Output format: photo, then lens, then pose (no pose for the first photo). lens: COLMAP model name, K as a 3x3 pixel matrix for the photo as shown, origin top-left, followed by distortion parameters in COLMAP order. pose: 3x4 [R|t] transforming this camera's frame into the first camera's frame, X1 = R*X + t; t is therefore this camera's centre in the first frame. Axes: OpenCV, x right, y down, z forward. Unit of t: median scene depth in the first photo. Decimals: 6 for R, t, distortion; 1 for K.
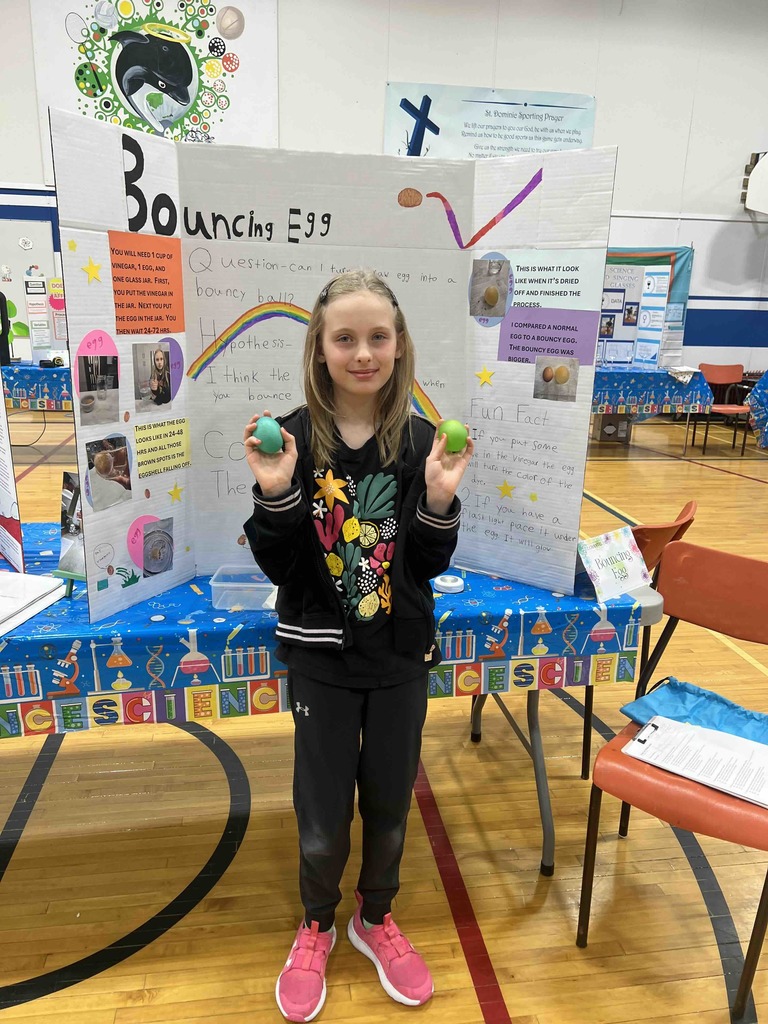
lens RADIAL K [[774.5, 0, 384.0], [0, 774.5, 512.0], [0, 0, 1]] dist [0.064844, -0.064569]
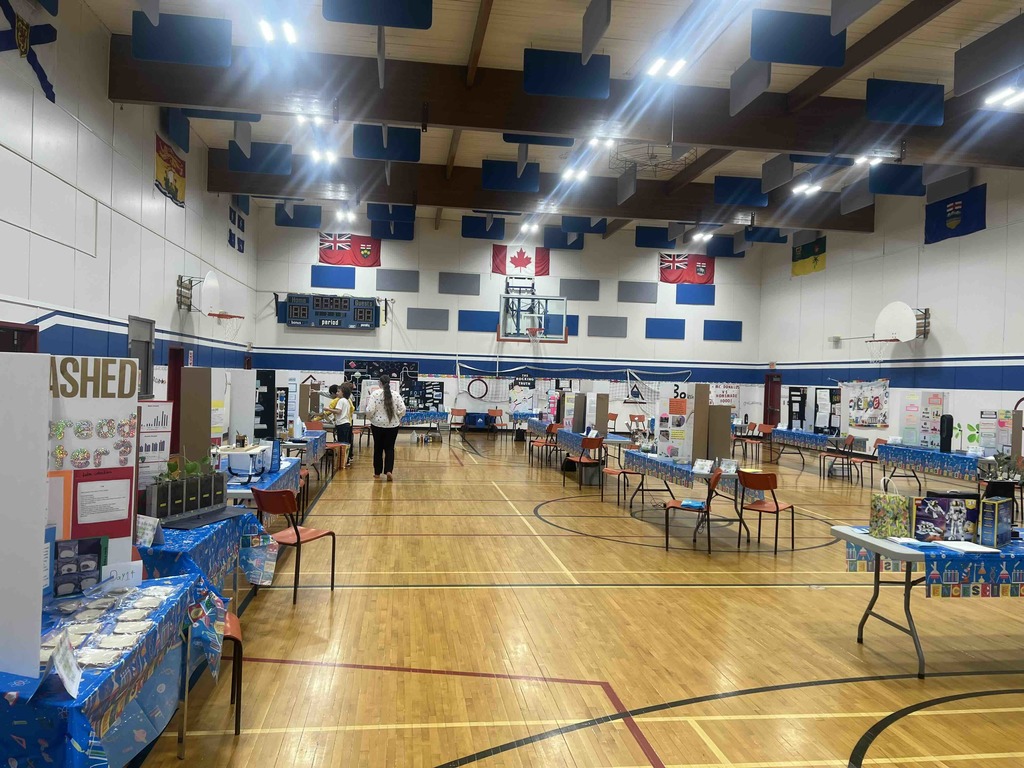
lens RADIAL K [[774.5, 0, 512.0], [0, 774.5, 384.0], [0, 0, 1]] dist [0.064844, -0.064569]
pose [[-0.013168, -0.015361, -0.999795, 5.243943], [-0.287771, 0.957637, -0.010923, -0.026553], [0.957609, 0.287568, -0.017031, -0.143211]]
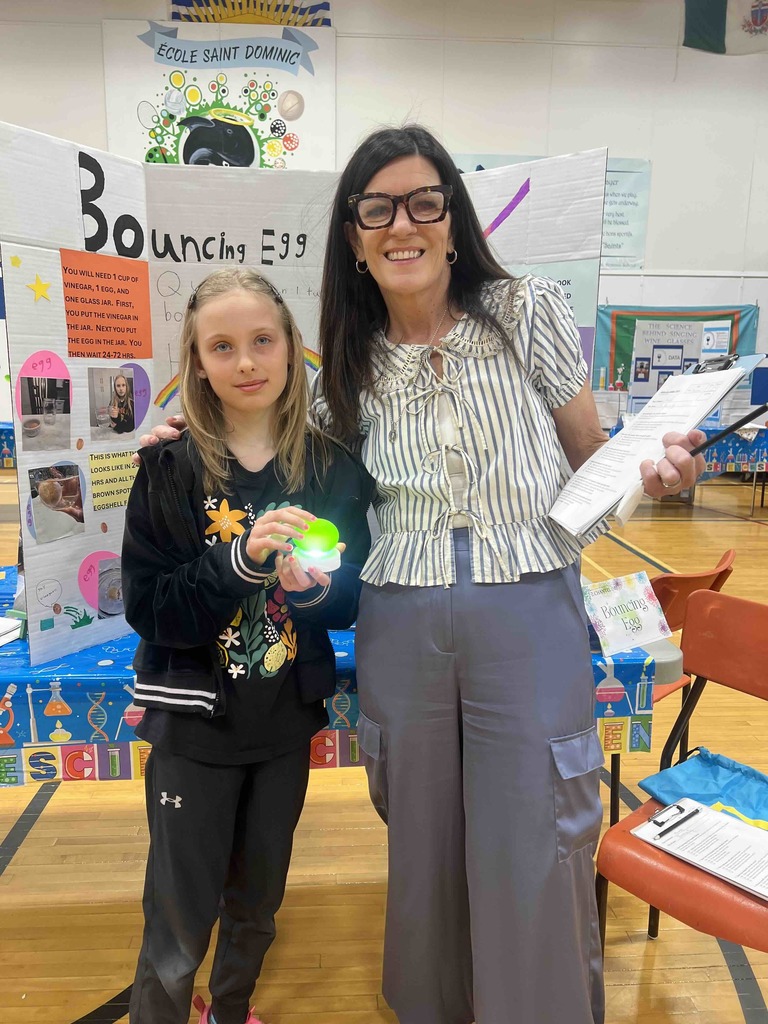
lens RADIAL K [[773.0, 0, 384.0], [0, 773.0, 512.0], [0, 0, 1]] dist [0.061185, -0.055767]
pose [[0.996014, 0.002711, -0.089153, 0.110257], [-0.010372, 0.996277, -0.085579, 0.033239], [0.088589, 0.086163, 0.992335, 0.101230]]
